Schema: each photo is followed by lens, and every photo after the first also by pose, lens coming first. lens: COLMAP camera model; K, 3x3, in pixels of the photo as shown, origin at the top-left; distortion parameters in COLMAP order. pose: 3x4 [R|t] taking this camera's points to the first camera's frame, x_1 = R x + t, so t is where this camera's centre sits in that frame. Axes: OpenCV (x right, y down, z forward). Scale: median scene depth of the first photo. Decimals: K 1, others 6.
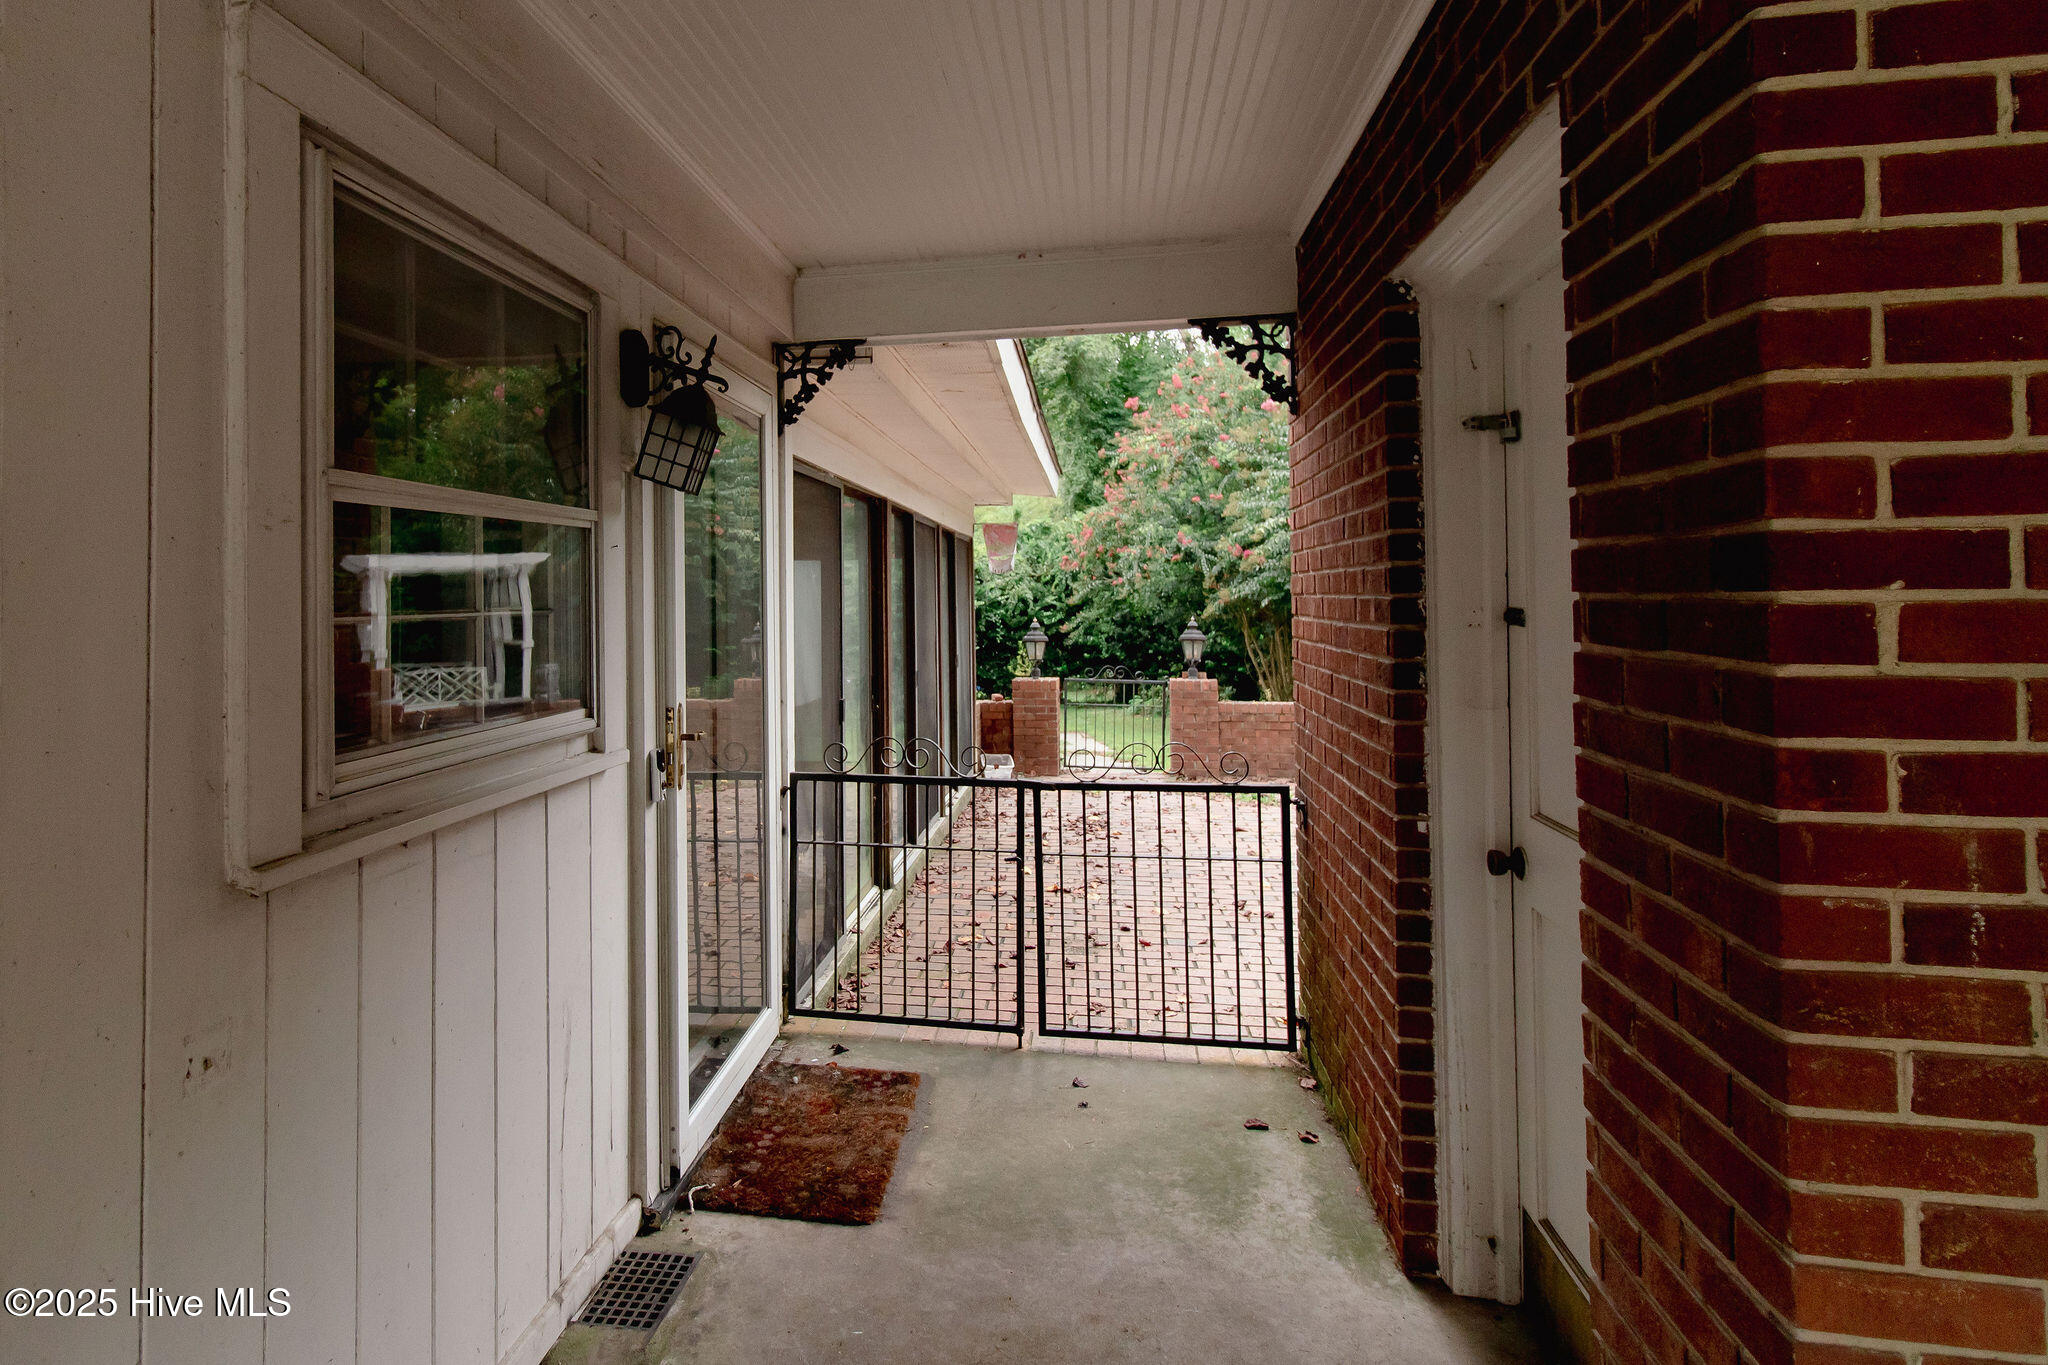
lens RADIAL K [[945.2, 0, 1024.0], [0, 945.2, 682.5], [0, 0, 1]] dist [0.000489, 0.000004]
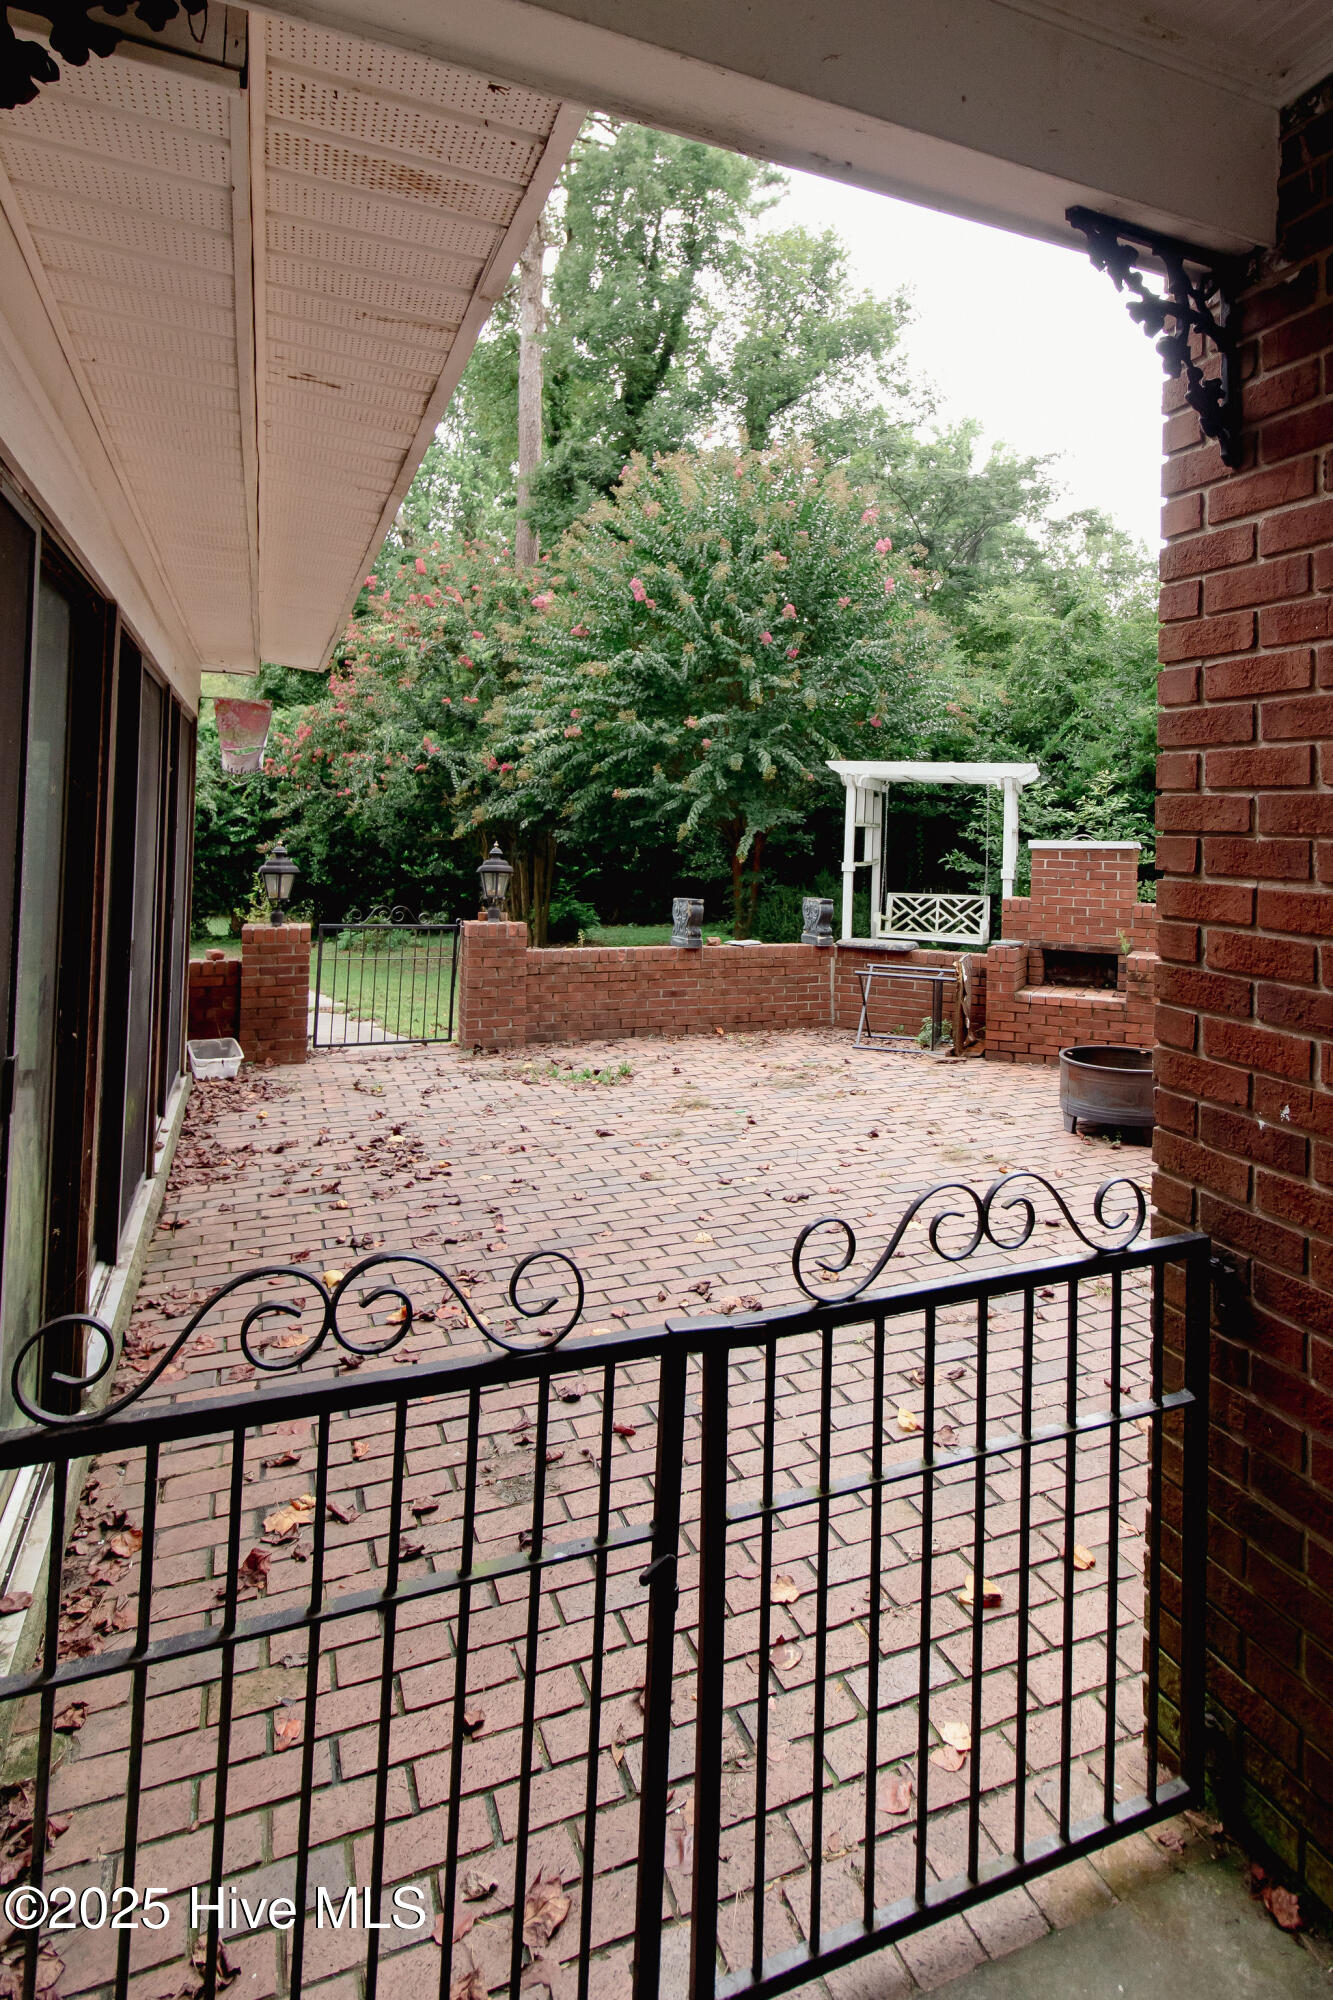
lens RADIAL K [[956.1, 0, 666.4], [0, 956.1, 826.3], [0, 0, 1]] dist [-0.000617, 0.000137]
pose [[0.885093, 0.025599, 0.464710, -0.040851], [0.010662, 0.997109, -0.075233, -0.013708], [-0.465292, 0.071543, 0.882261, 0.150532]]
